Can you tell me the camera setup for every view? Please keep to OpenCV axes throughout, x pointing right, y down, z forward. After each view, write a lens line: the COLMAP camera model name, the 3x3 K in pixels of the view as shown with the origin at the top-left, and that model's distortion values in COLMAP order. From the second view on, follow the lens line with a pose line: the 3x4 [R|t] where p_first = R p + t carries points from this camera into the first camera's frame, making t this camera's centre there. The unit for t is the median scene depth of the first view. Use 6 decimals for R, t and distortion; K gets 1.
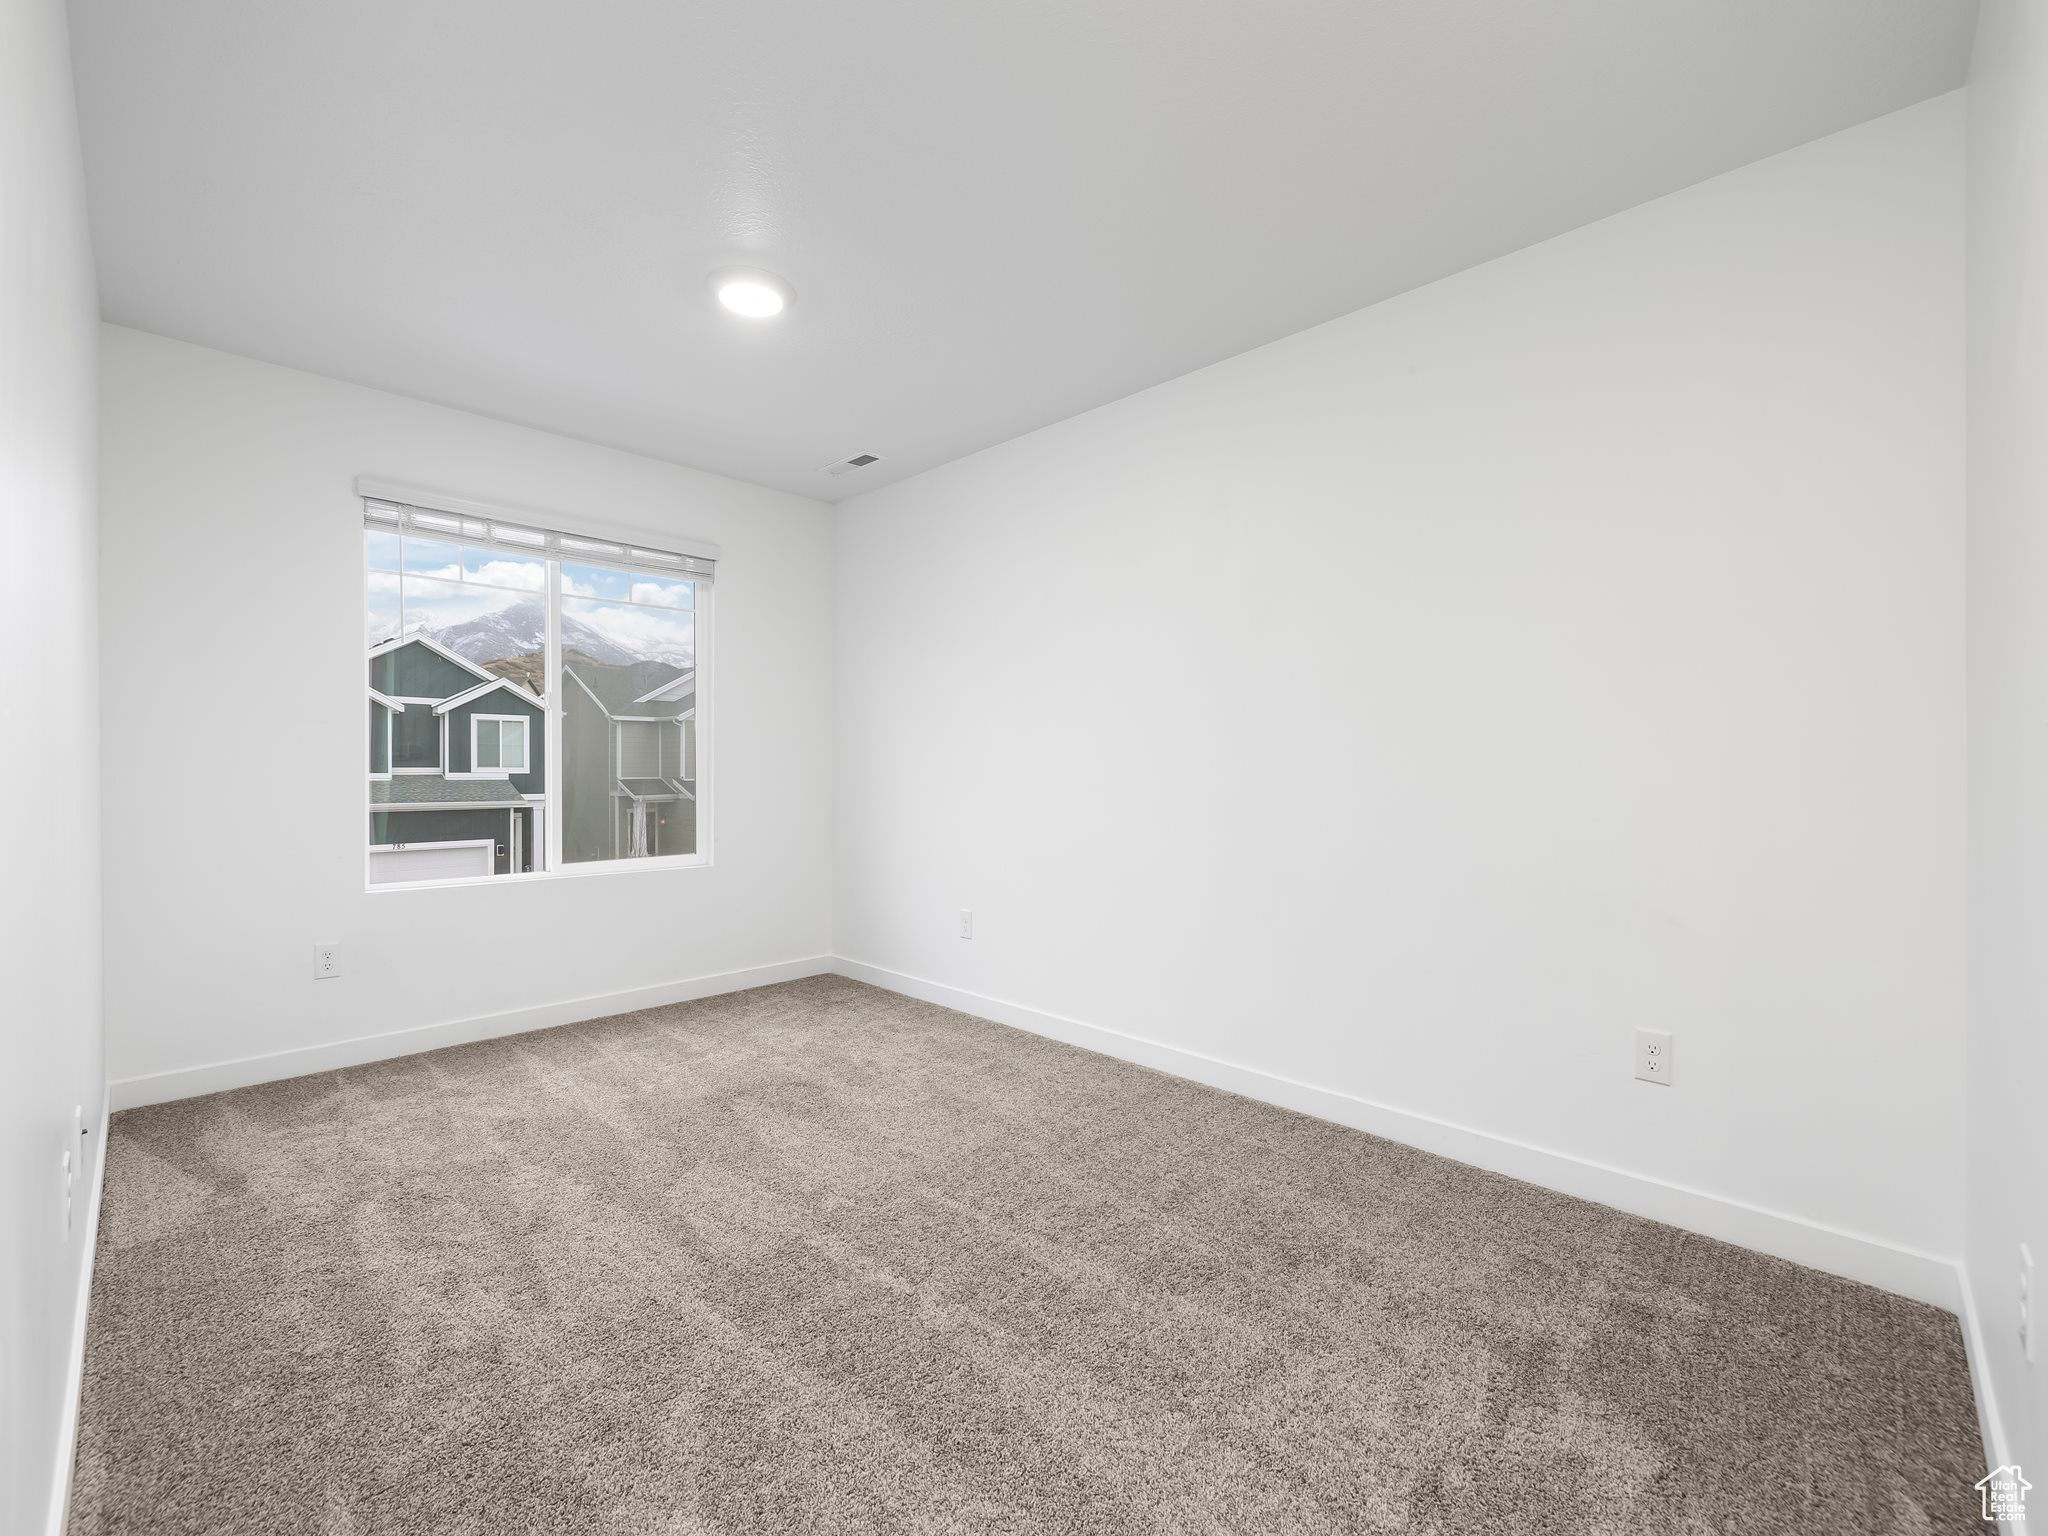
lens RADIAL K [[877.7, 0, 1018.4], [0, 877.7, 772.9], [0, 0, 1]] dist [-0.000734, -0.000613]
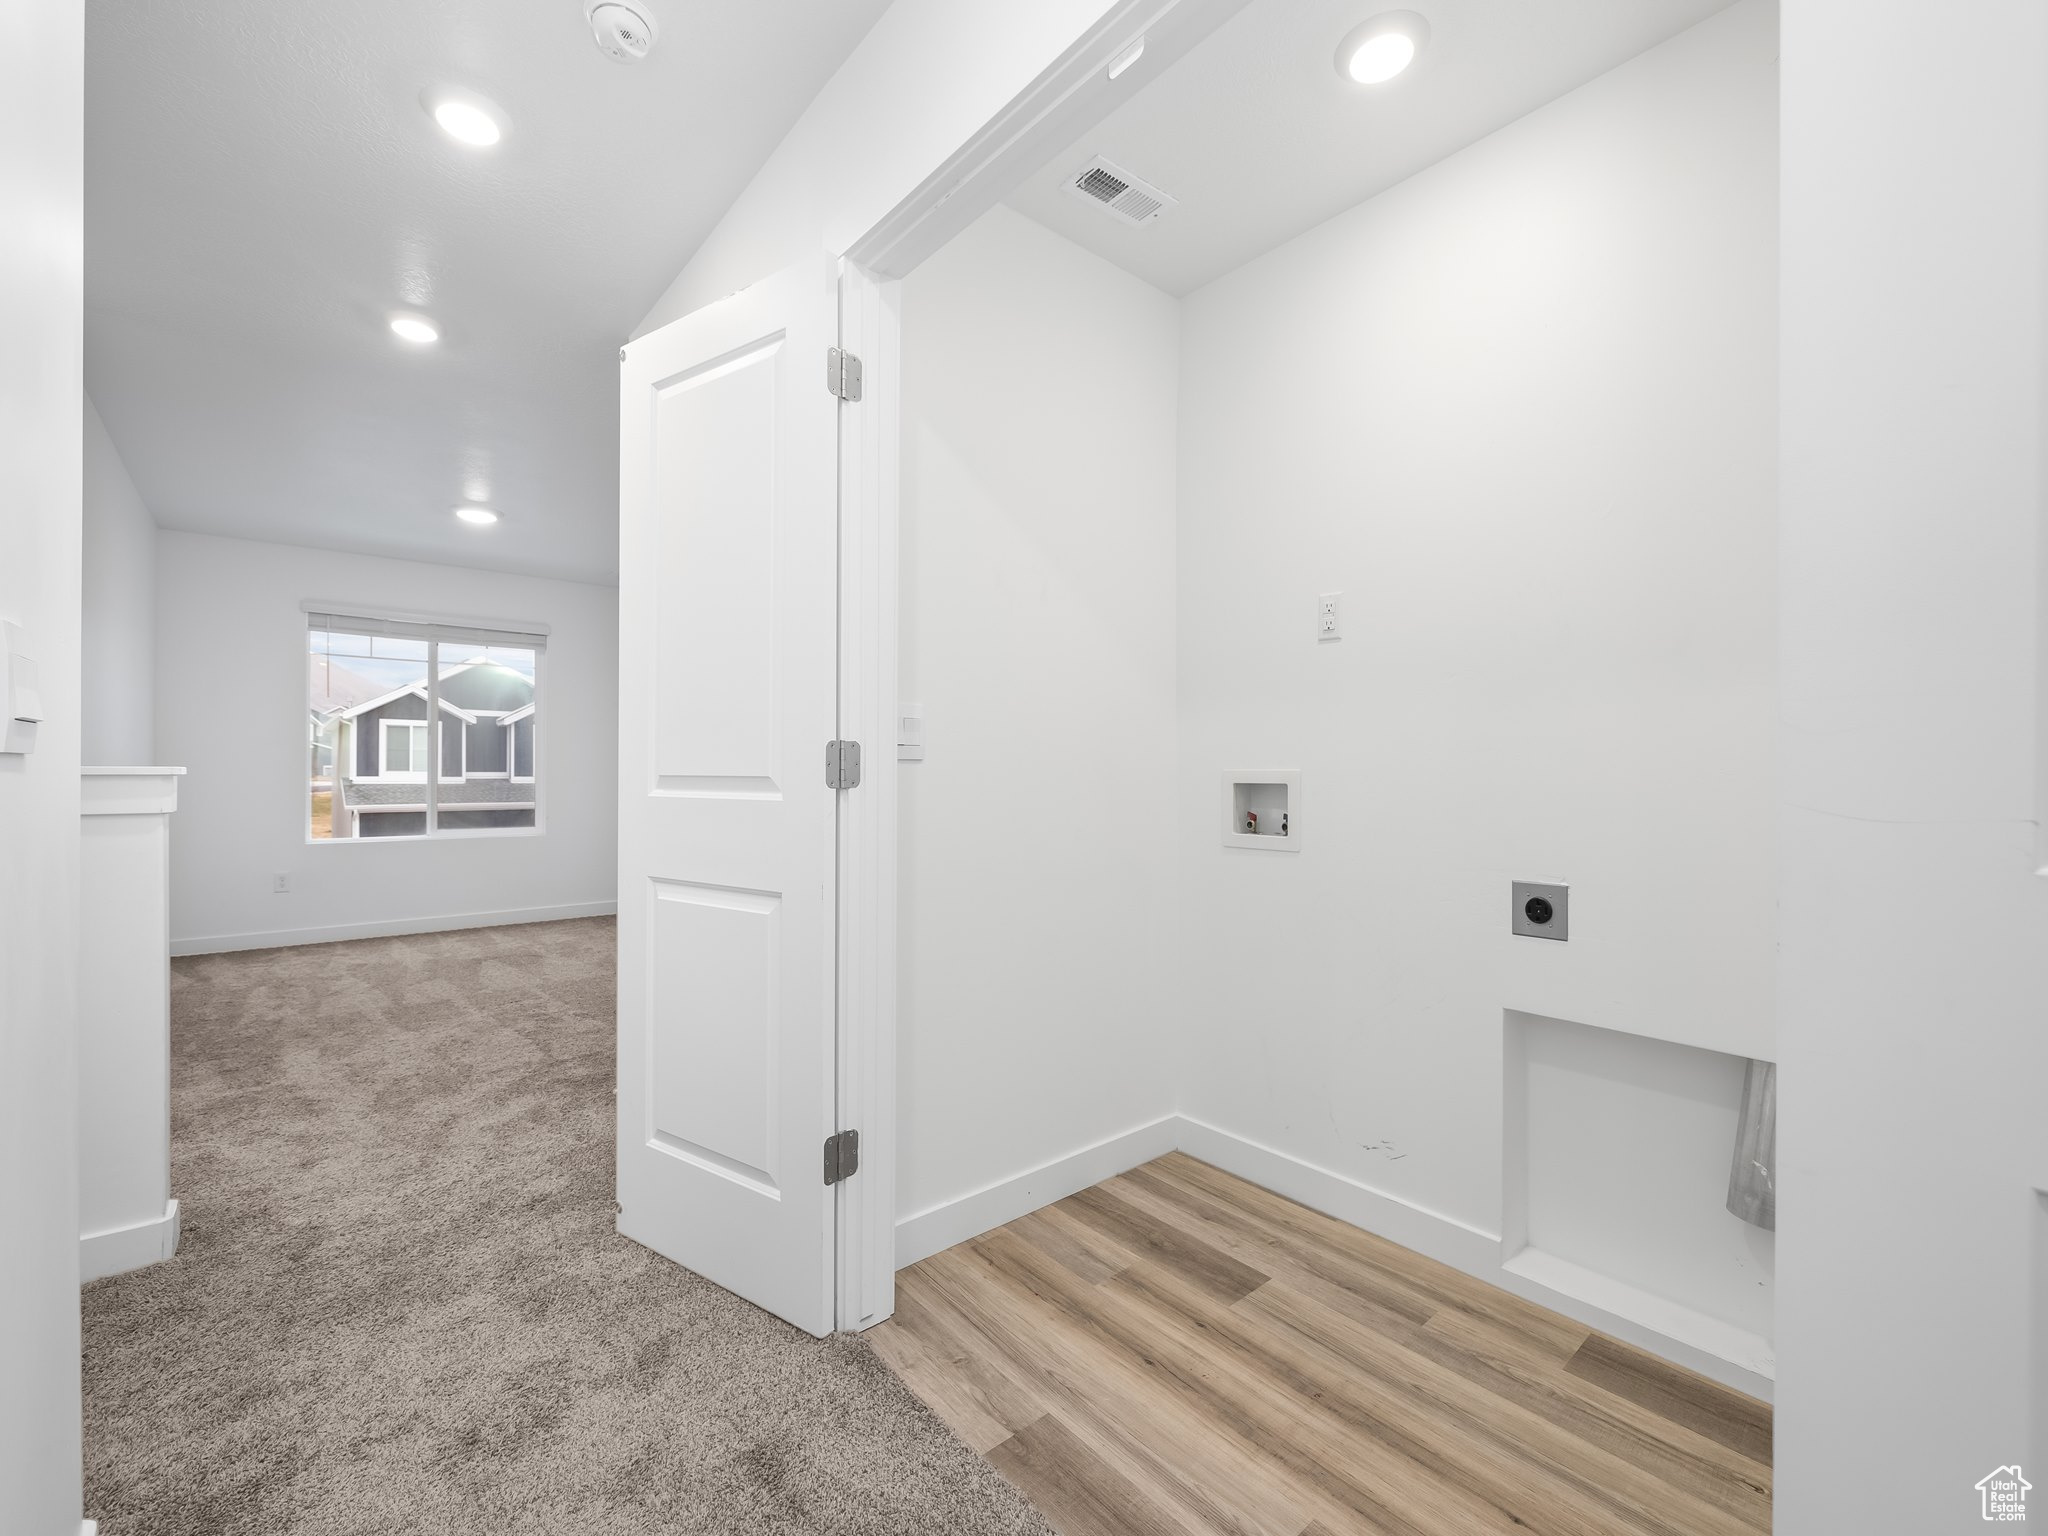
lens RADIAL K [[877.7, 0, 1025.8], [0, 877.7, 764.4], [0, 0, 1]] dist [-0.000734, -0.000613]
pose [[0.996660, -0.002353, -0.081630, 0.607716], [0.001176, 0.999895, -0.014462, 0.006338], [0.081656, 0.014317, 0.996558, -0.451834]]
